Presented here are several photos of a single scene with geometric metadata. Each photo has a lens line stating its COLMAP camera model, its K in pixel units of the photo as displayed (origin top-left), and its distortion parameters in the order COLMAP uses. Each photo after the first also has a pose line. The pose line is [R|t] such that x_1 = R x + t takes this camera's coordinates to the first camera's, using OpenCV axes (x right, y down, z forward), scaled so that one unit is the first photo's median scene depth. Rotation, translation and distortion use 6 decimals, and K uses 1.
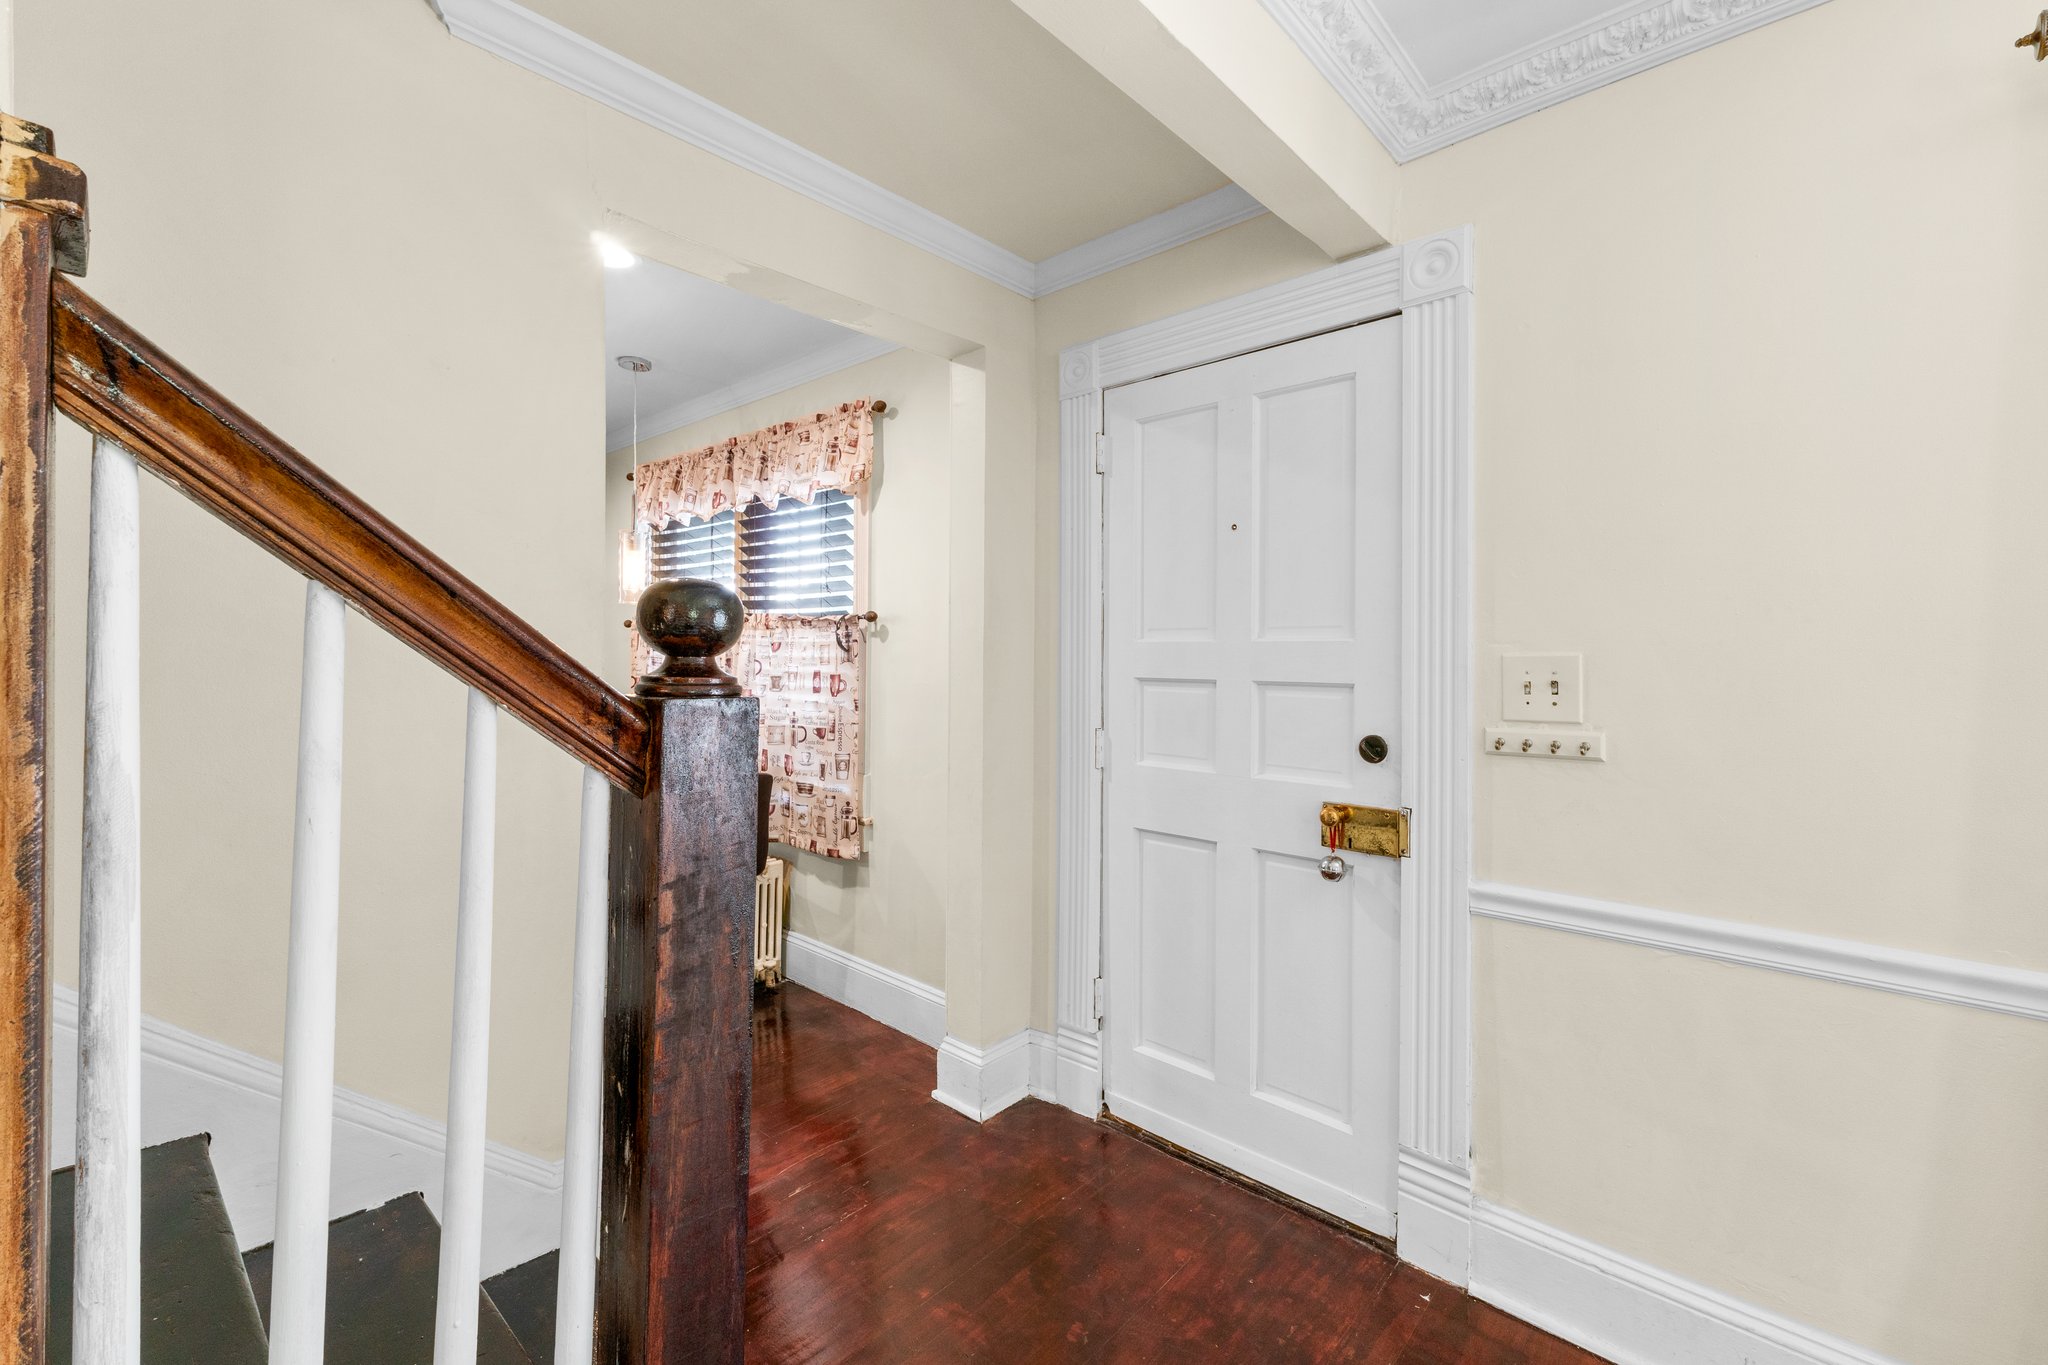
lens RADIAL K [[867.1, 0, 993.9], [0, 867.1, 631.0], [0, 0, 1]] dist [0.002062, 0.000426]
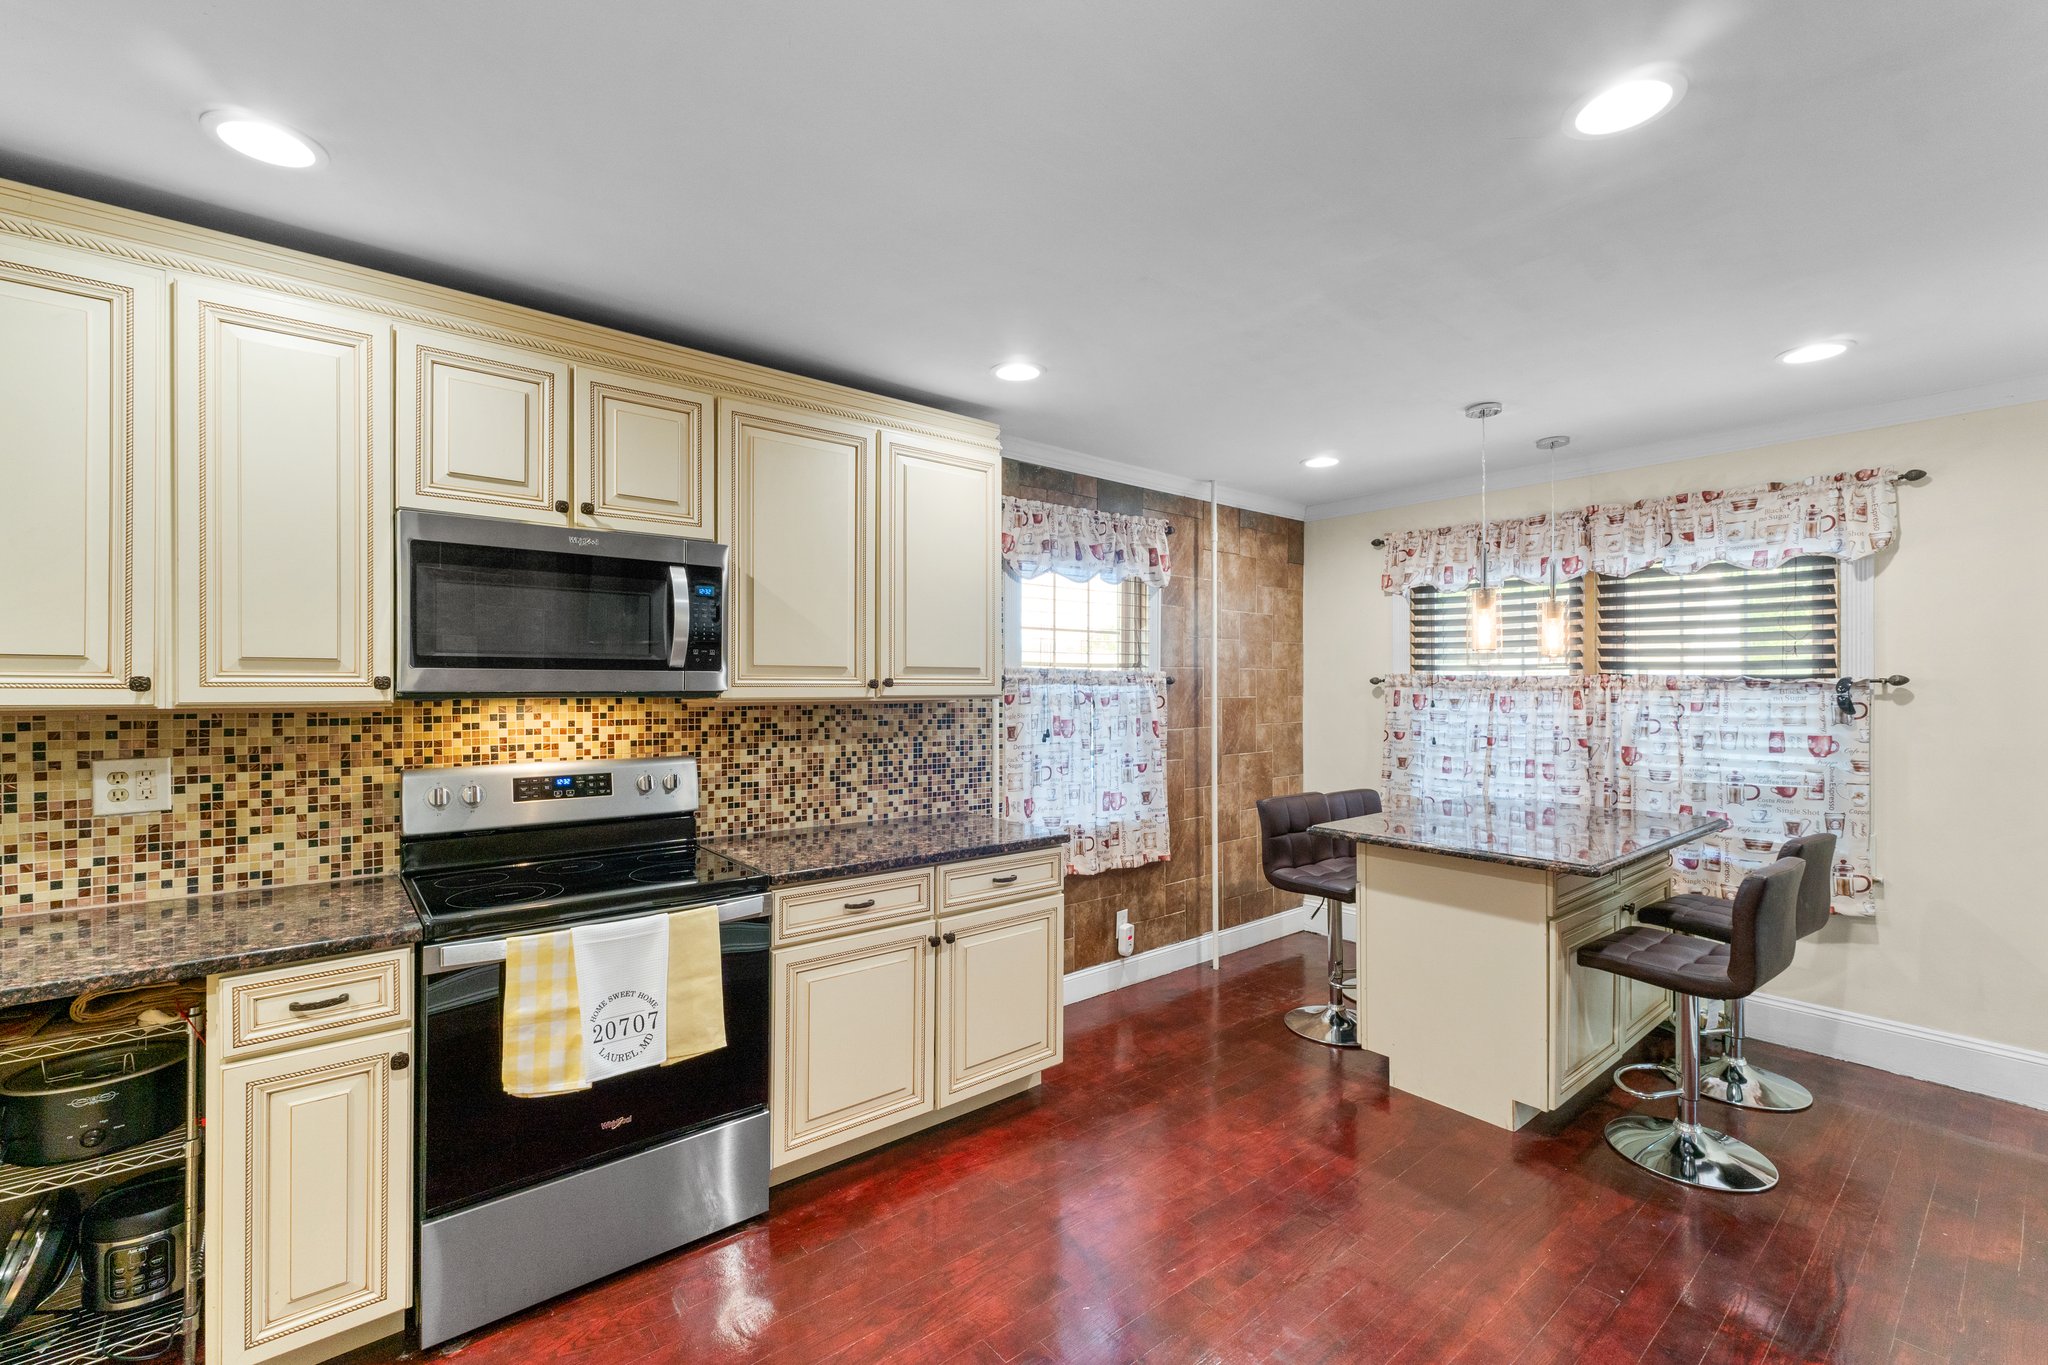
lens RADIAL K [[867.1, 0, 1012.2], [0, 867.1, 681.0], [0, 0, 1]] dist [0.002062, 0.000426]
pose [[0.989237, 0.002659, -0.146300, -0.959235], [-0.002358, 0.999995, 0.002228, -0.014464], [0.146305, -0.001859, 0.989238, -0.156566]]
